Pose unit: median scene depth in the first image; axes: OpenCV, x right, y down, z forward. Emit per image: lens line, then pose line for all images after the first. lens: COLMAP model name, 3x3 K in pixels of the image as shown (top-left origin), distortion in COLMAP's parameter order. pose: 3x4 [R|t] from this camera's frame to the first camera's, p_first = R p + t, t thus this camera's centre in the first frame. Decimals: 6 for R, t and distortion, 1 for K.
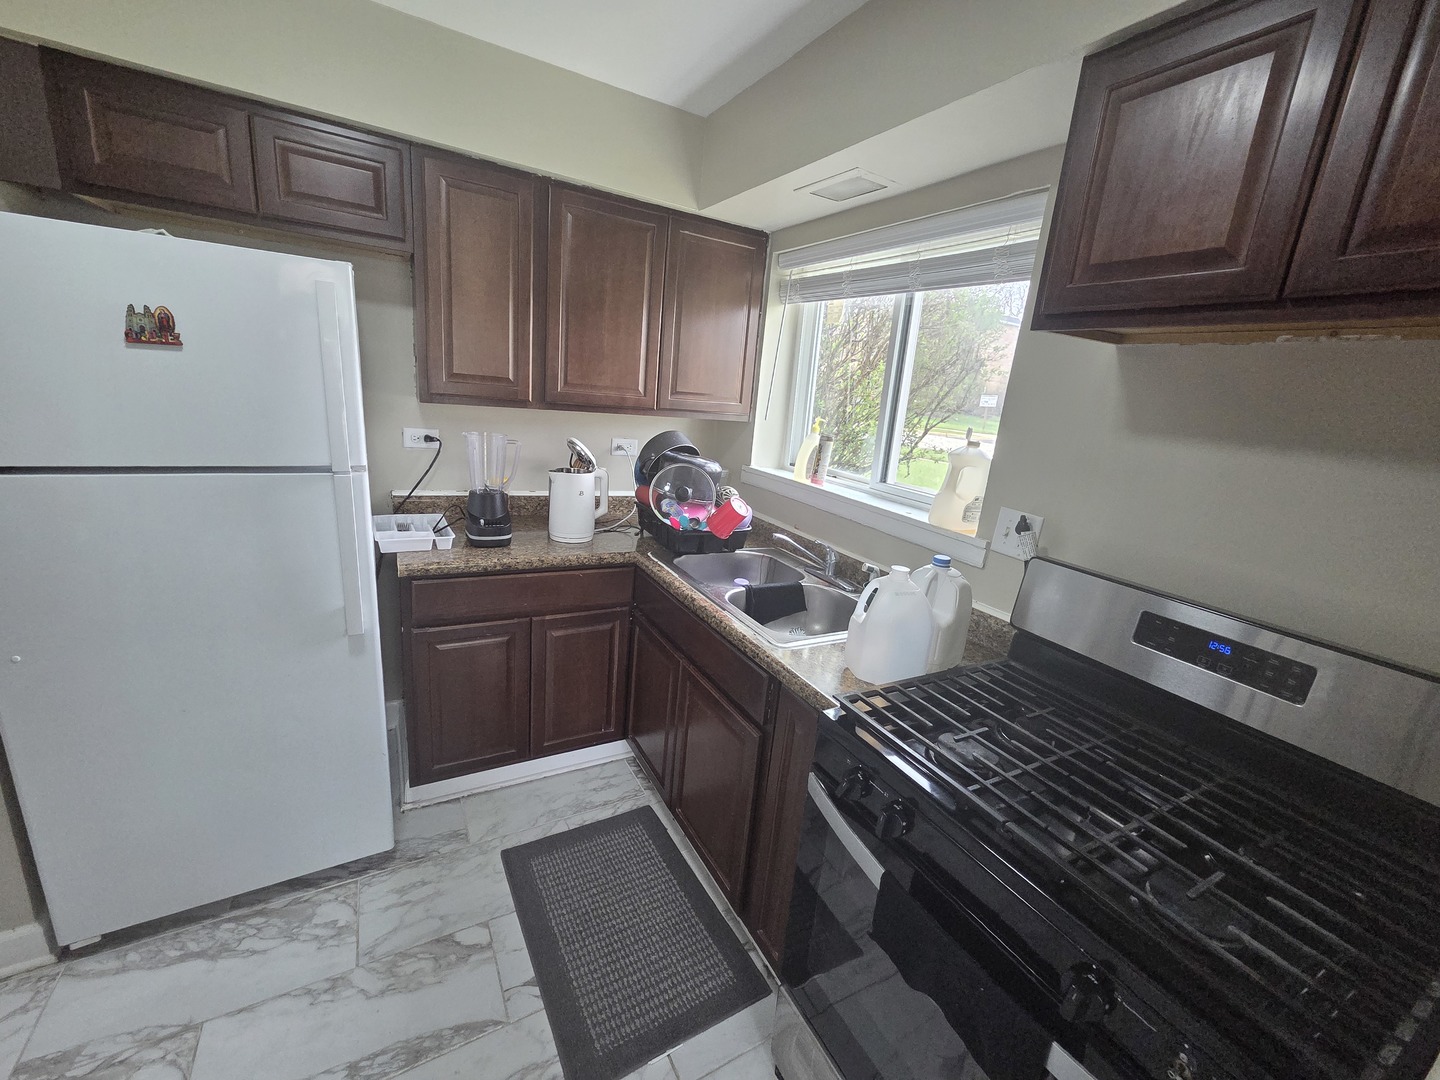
lens RADIAL K [[589.1, 0, 740.5], [0, 589.1, 535.9], [0, 0, 1]] dist [-0.003816, 0.000140]
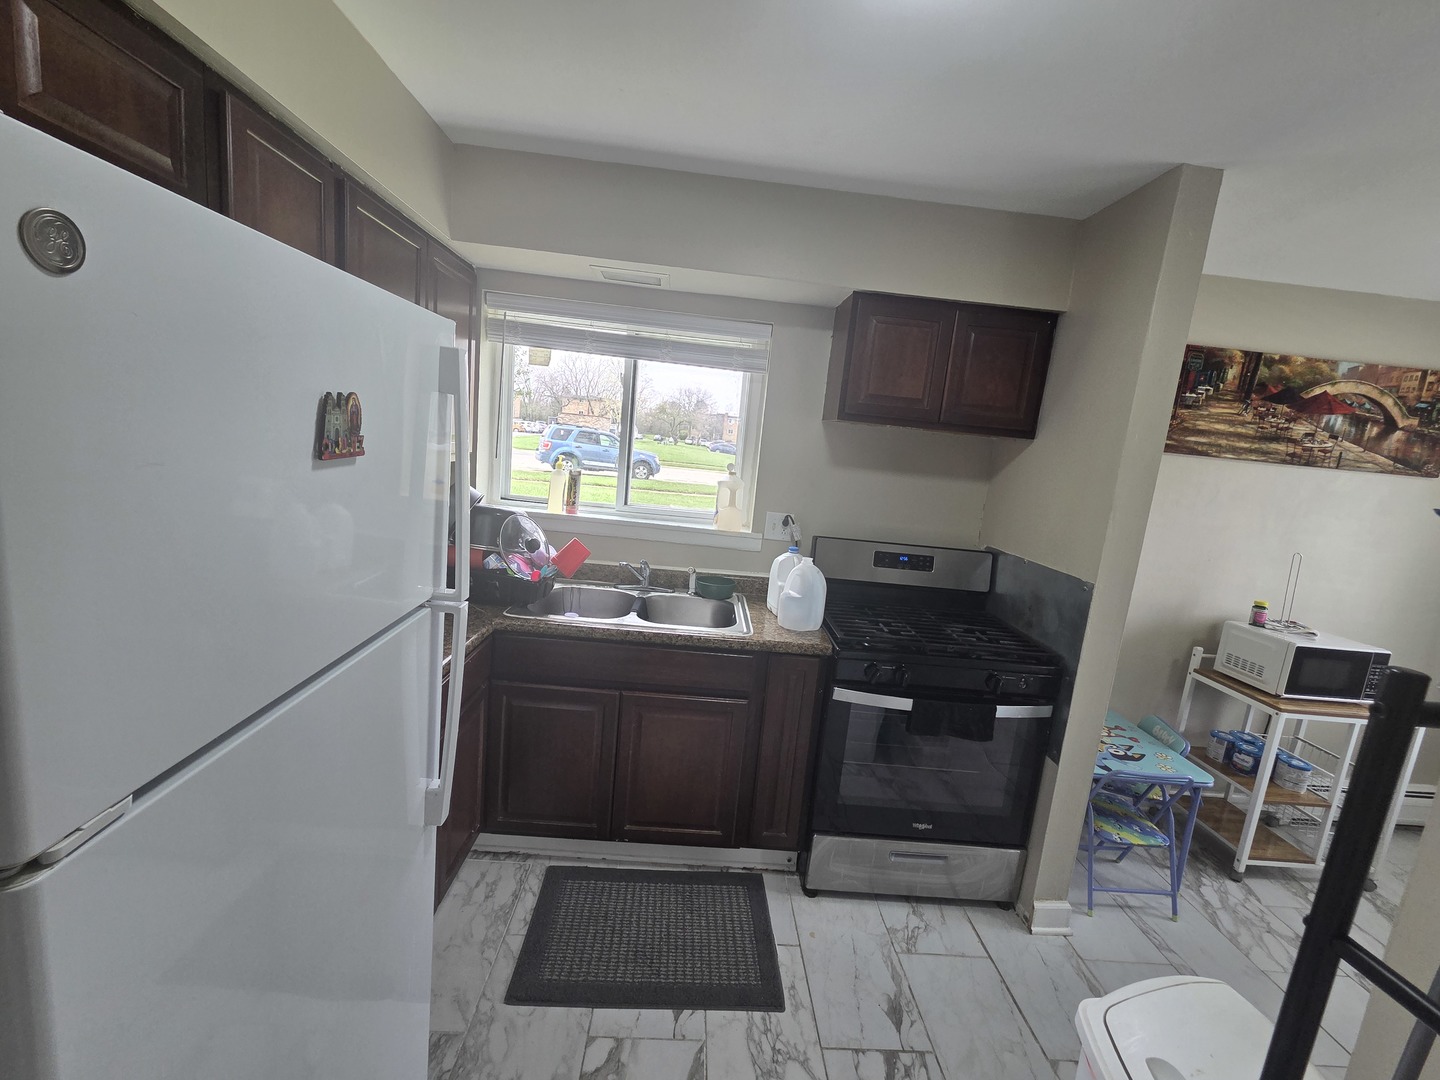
lens RADIAL K [[589.1, 0, 720.8], [0, 589.1, 532.4], [0, 0, 1]] dist [-0.003816, 0.000140]
pose [[0.467695, -0.180041, 0.865359, -1.017729], [0.159723, 0.980133, 0.117595, -0.201950], [-0.869339, 0.083219, 0.487160, 0.312846]]
